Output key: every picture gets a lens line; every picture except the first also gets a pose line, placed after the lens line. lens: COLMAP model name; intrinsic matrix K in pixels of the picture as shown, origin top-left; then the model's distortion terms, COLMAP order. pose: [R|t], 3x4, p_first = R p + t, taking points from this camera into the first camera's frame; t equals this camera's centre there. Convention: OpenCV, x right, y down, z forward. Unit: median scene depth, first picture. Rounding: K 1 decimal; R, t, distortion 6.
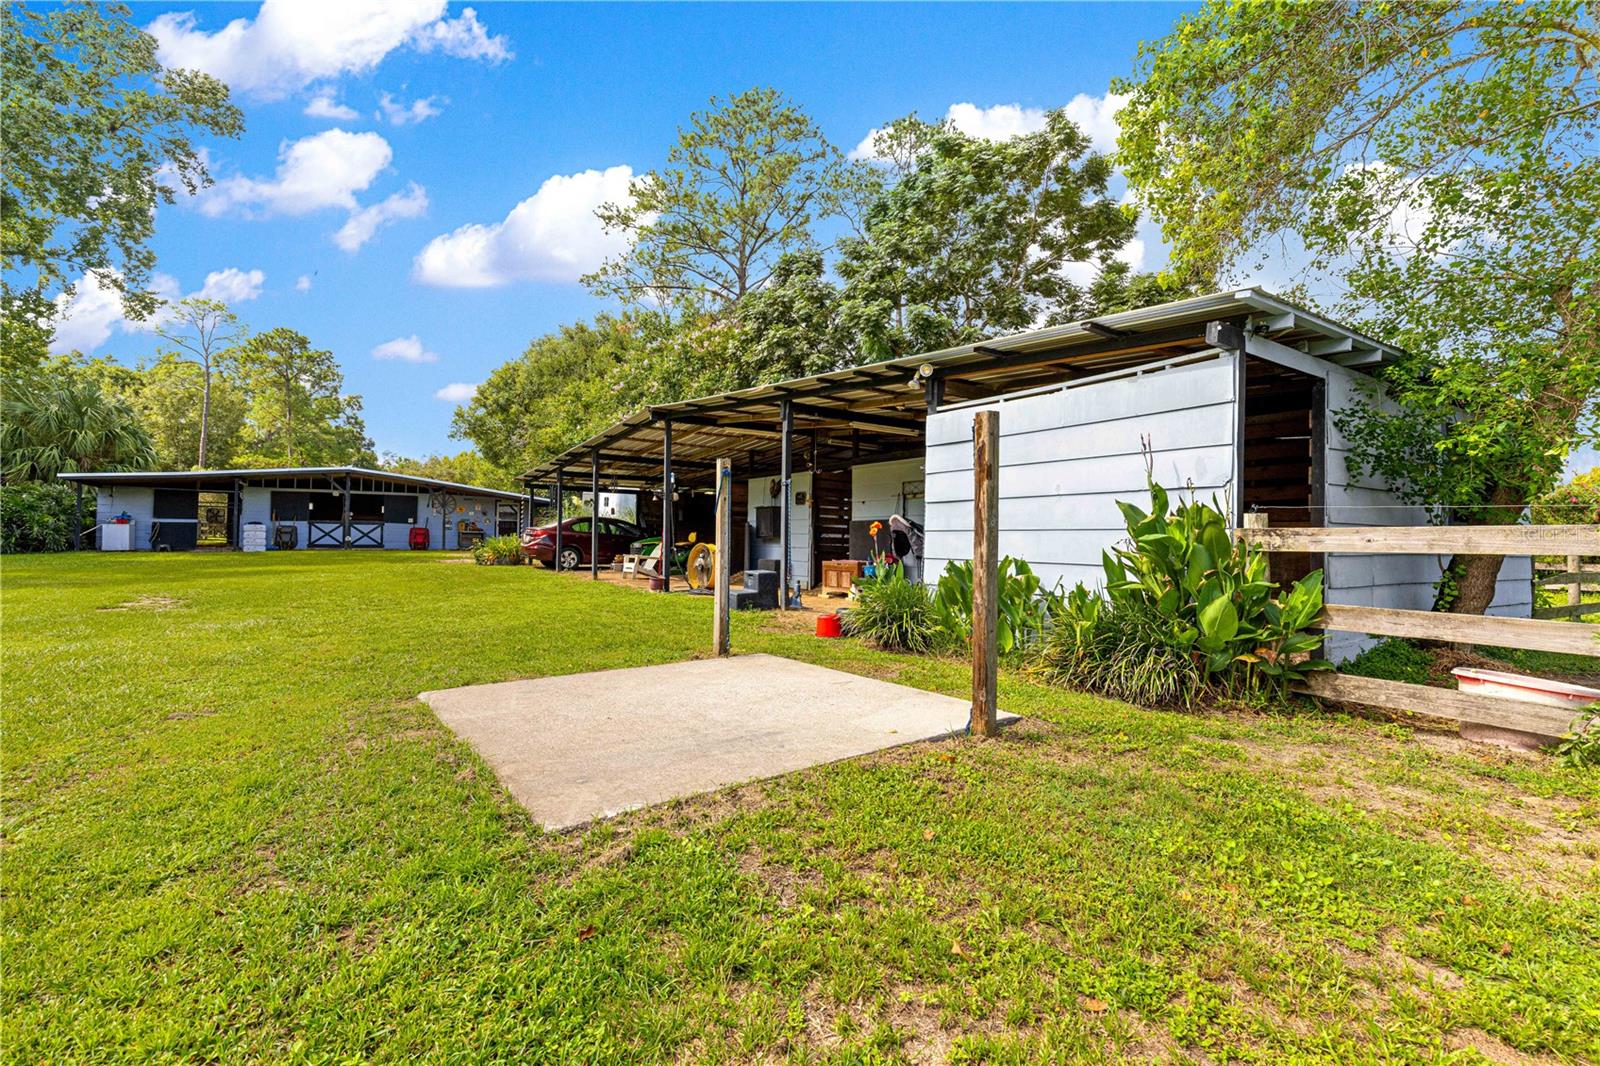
lens RADIAL K [[717.2, 0, 800.0], [0, 717.2, 533.0], [0, 0, 1]] dist [0.000534, -0.000301]
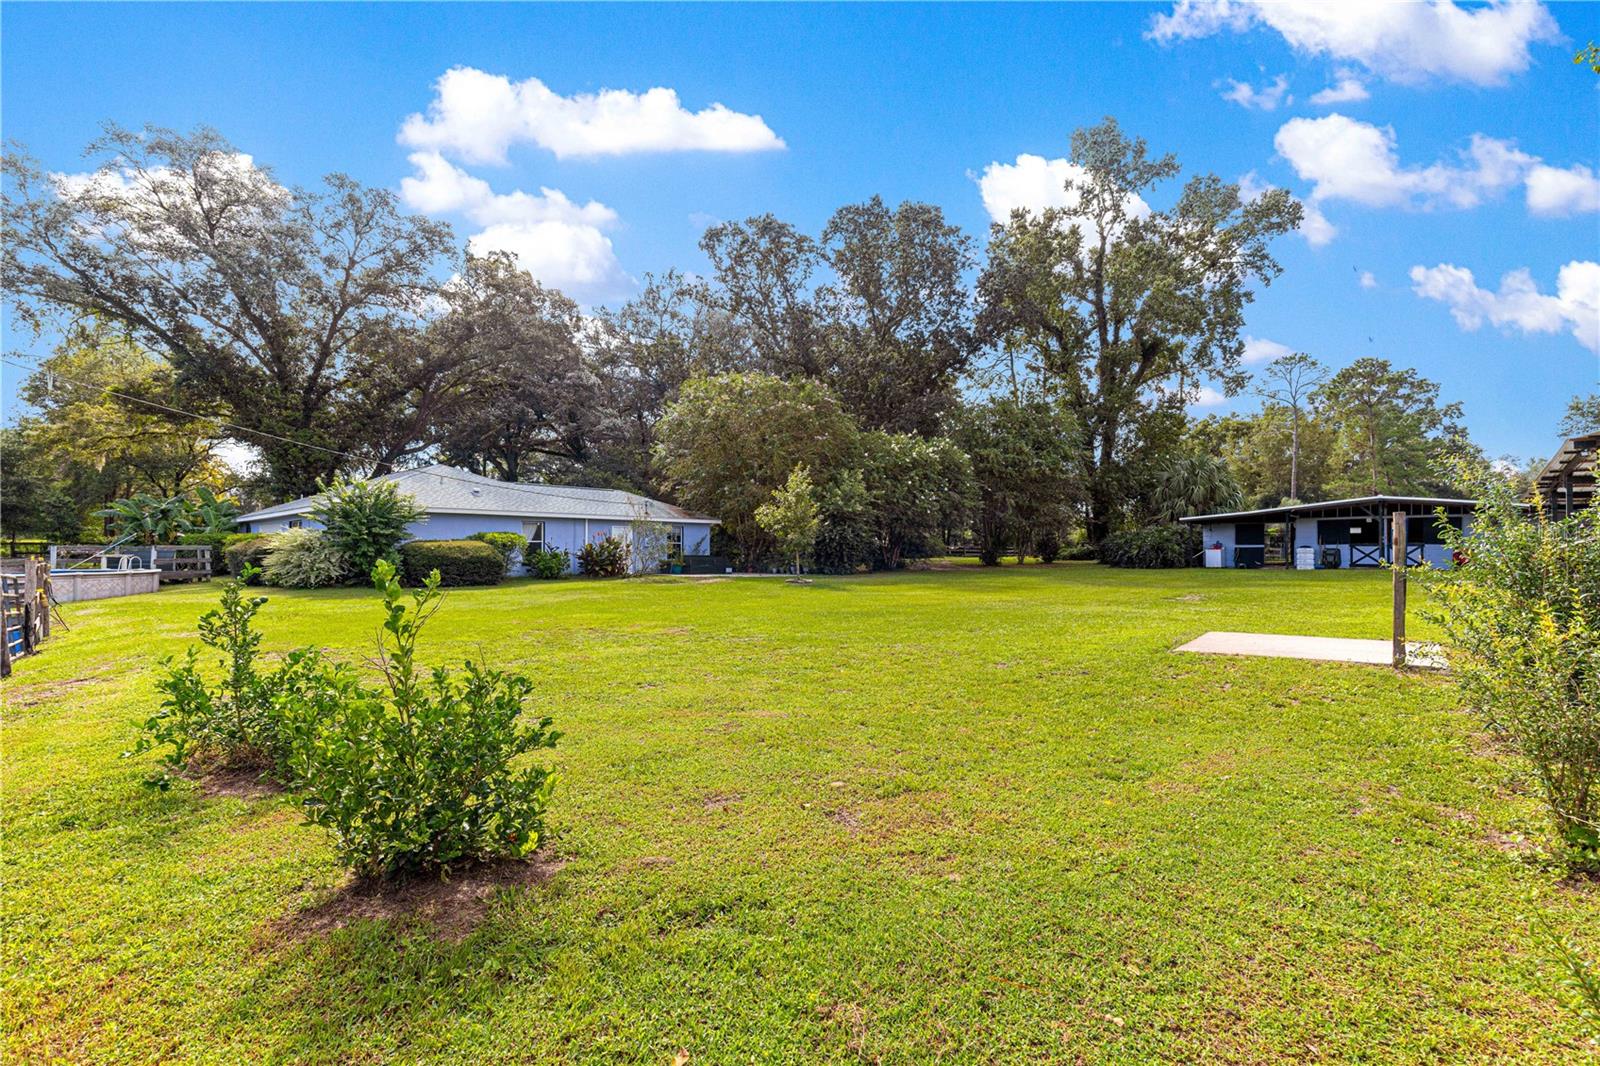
lens RADIAL K [[717.2, 0, 800.0], [0, 717.2, 533.0], [0, 0, 1]] dist [0.000534, -0.000301]
pose [[0.240232, -0.034713, -0.970095, 0.241628], [0.011824, 0.999391, -0.032833, -0.007559], [0.970644, -0.003583, 0.240496, -0.154405]]
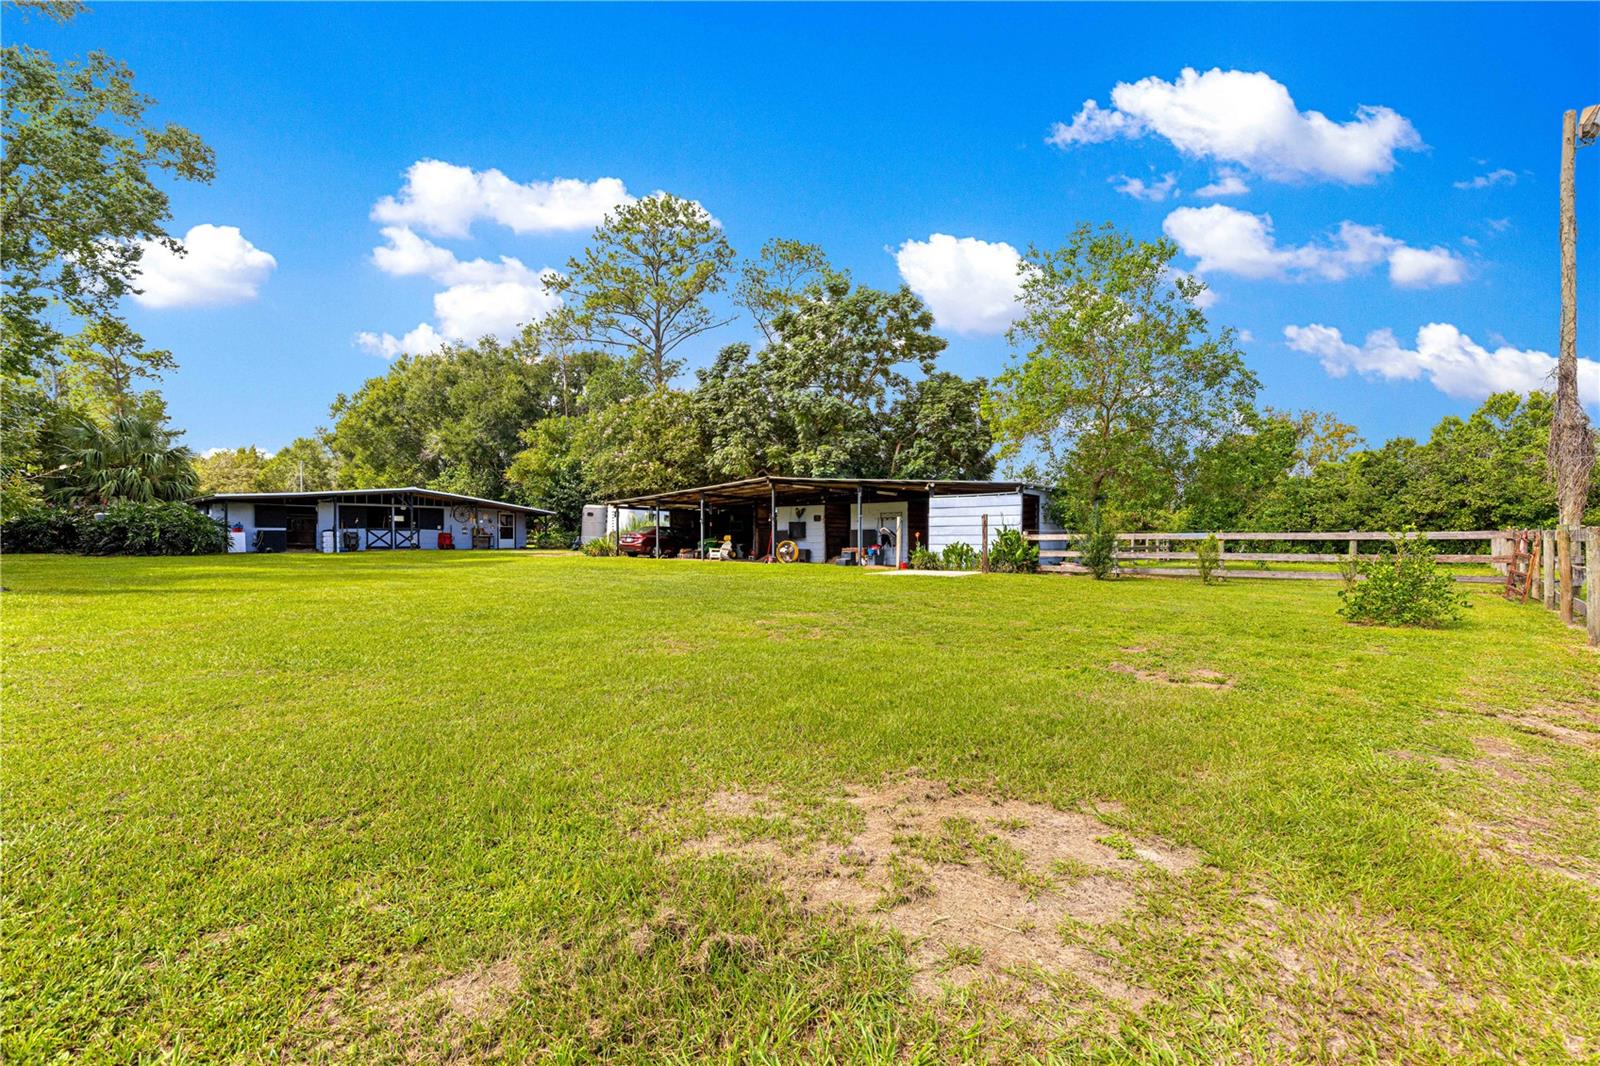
lens RADIAL K [[710.2, 0, 791.1], [0, 710.2, 547.8], [0, 0, 1]] dist [0.001702, -0.000010]
pose [[0.957688, -0.013729, 0.287480, -0.335048], [0.007346, 0.999702, 0.023271, -0.006401], [-0.287714, -0.020175, 0.957504, -0.463166]]
